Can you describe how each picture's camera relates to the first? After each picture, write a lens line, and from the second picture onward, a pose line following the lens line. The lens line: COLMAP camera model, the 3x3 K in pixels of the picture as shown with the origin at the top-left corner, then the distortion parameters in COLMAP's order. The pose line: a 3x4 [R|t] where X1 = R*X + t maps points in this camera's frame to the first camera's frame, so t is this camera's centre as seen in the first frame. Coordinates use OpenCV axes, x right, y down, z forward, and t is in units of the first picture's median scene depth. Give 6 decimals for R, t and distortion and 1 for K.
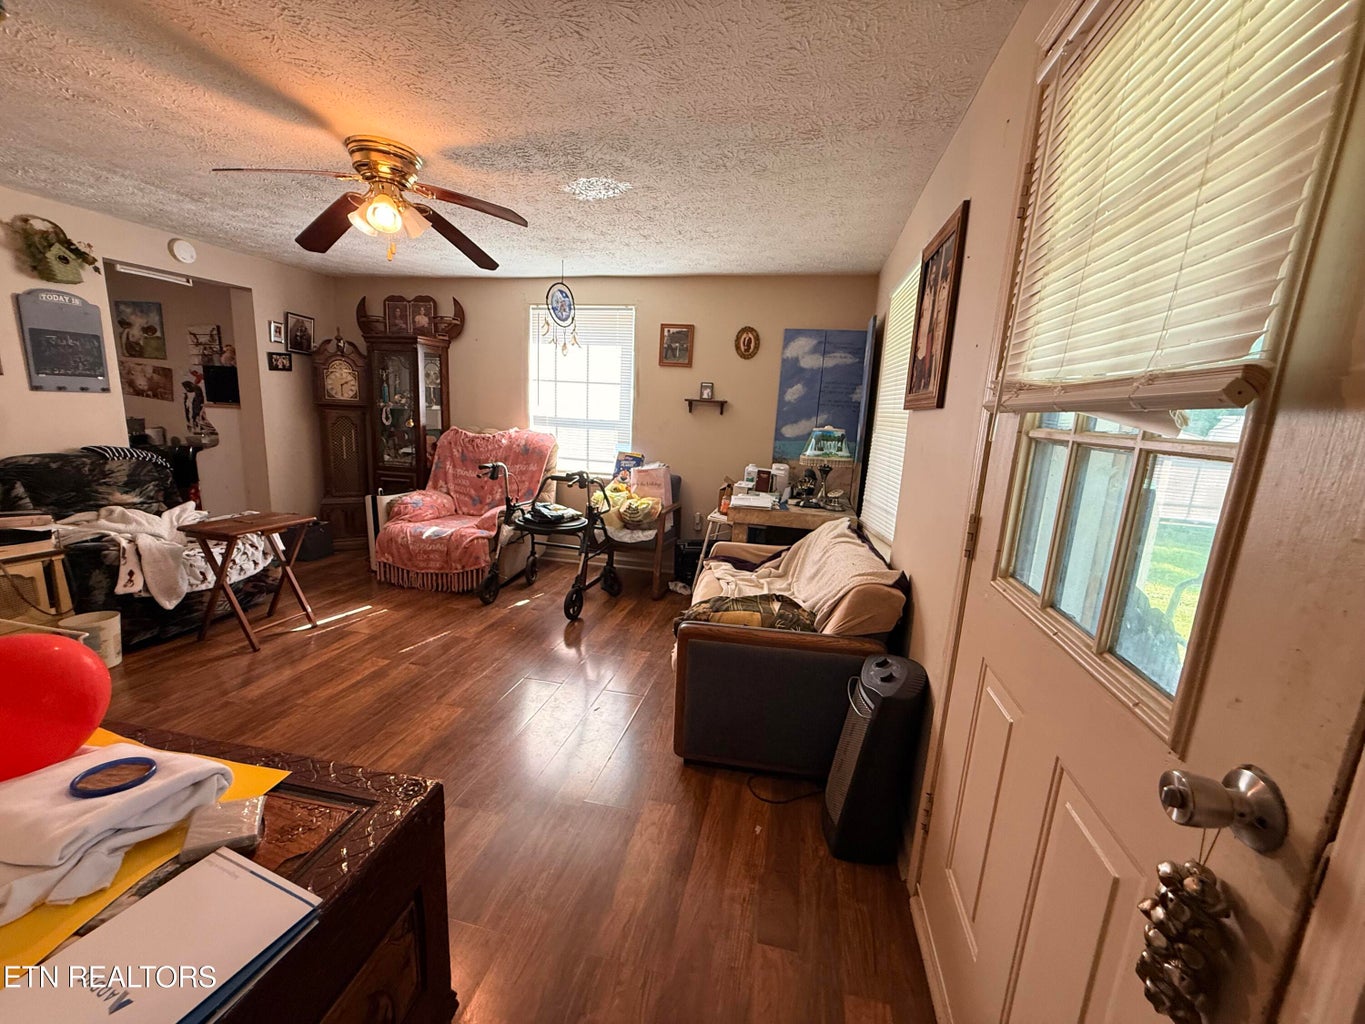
lens RADIAL K [[541.6, 0, 680.8], [0, 541.6, 513.0], [0, 0, 1]] dist [-0.001038, 0.000103]
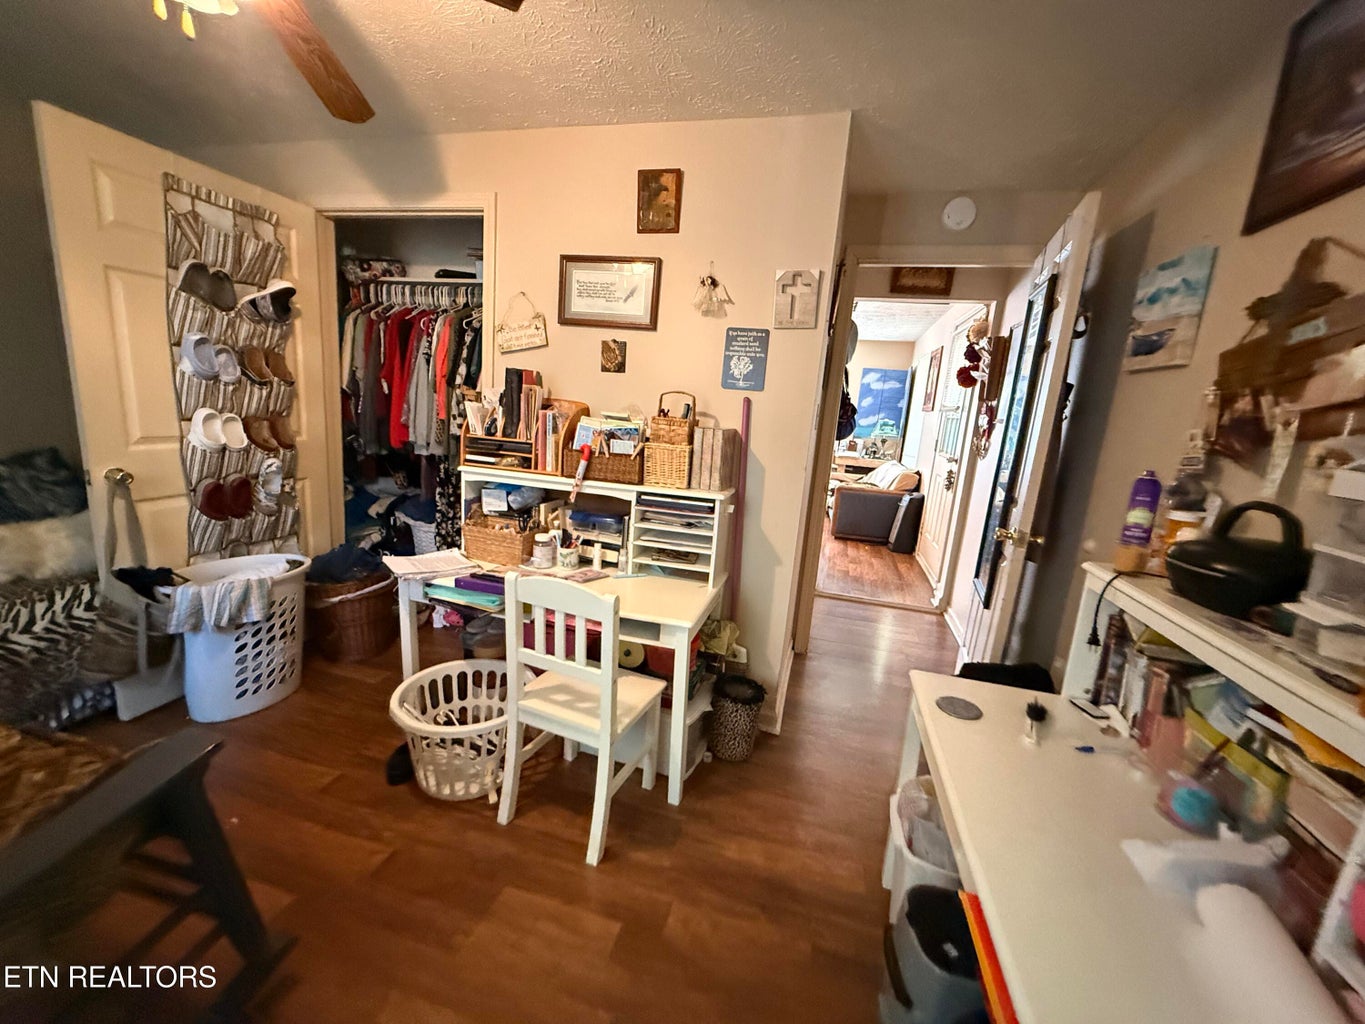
lens RADIAL K [[541.6, 0, 680.8], [0, 541.6, 513.0], [0, 0, 1]] dist [-0.001038, 0.000103]
pose [[0.998137, 0.039334, -0.046647, -0.552566], [-0.039406, 0.999223, -0.000617, 0.316702], [0.046586, 0.002454, 0.998911, -1.507026]]
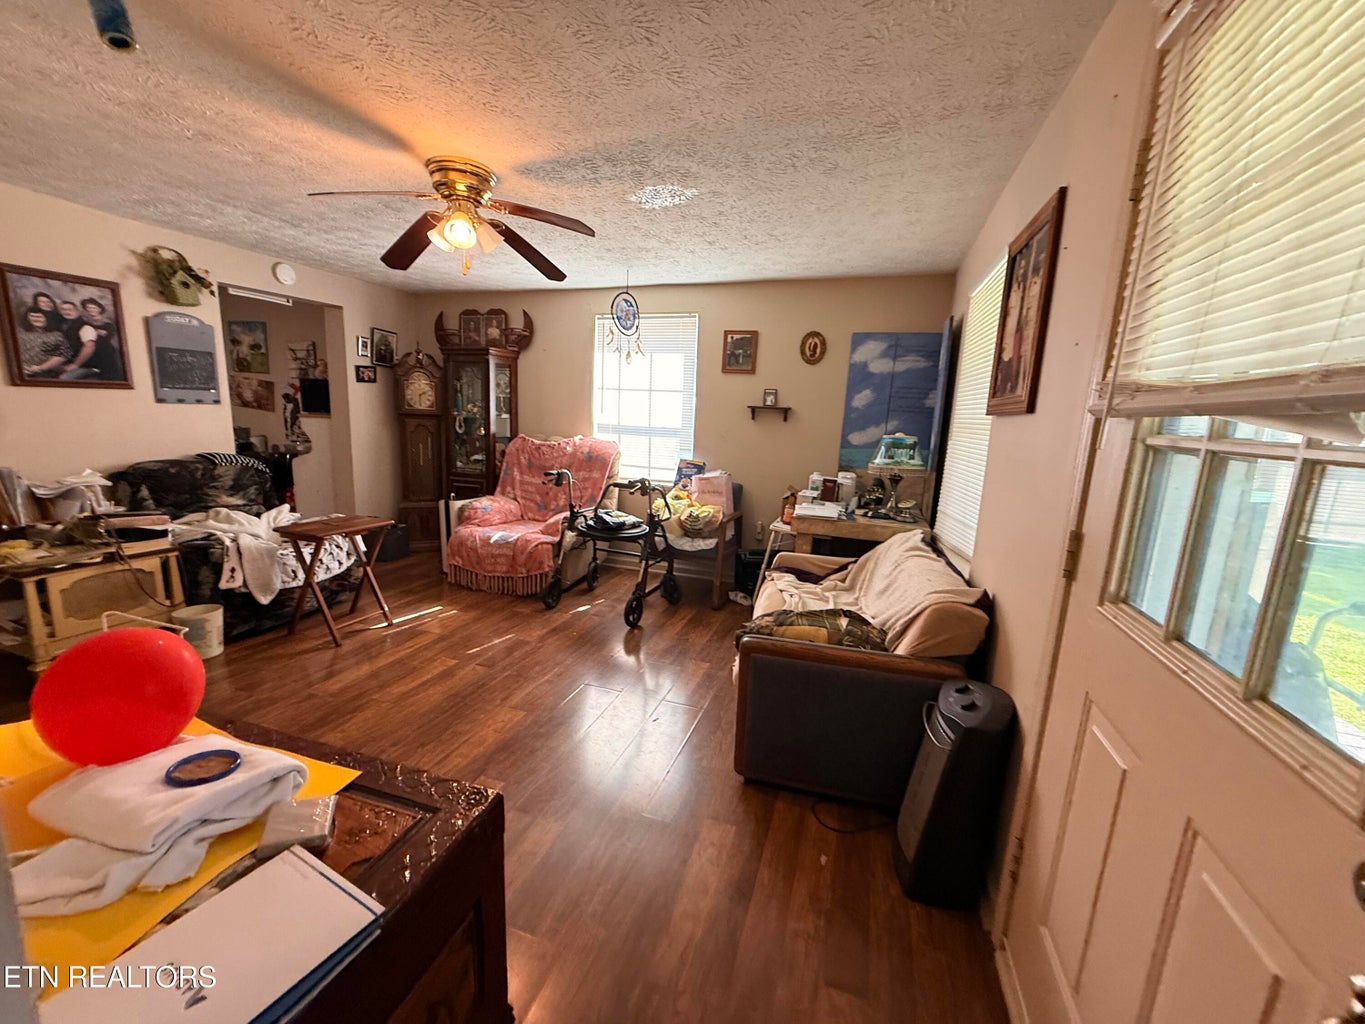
lens RADIAL K [[540.9, 0, 680.6], [0, 540.9, 515.4], [0, 0, 1]] dist [-0.000359, -0.000177]
pose [[0.993956, 0.013948, -0.108885, -0.006561], [-0.014897, 0.999858, -0.007899, -0.003018], [0.108759, 0.009473, 0.994023, 0.018506]]
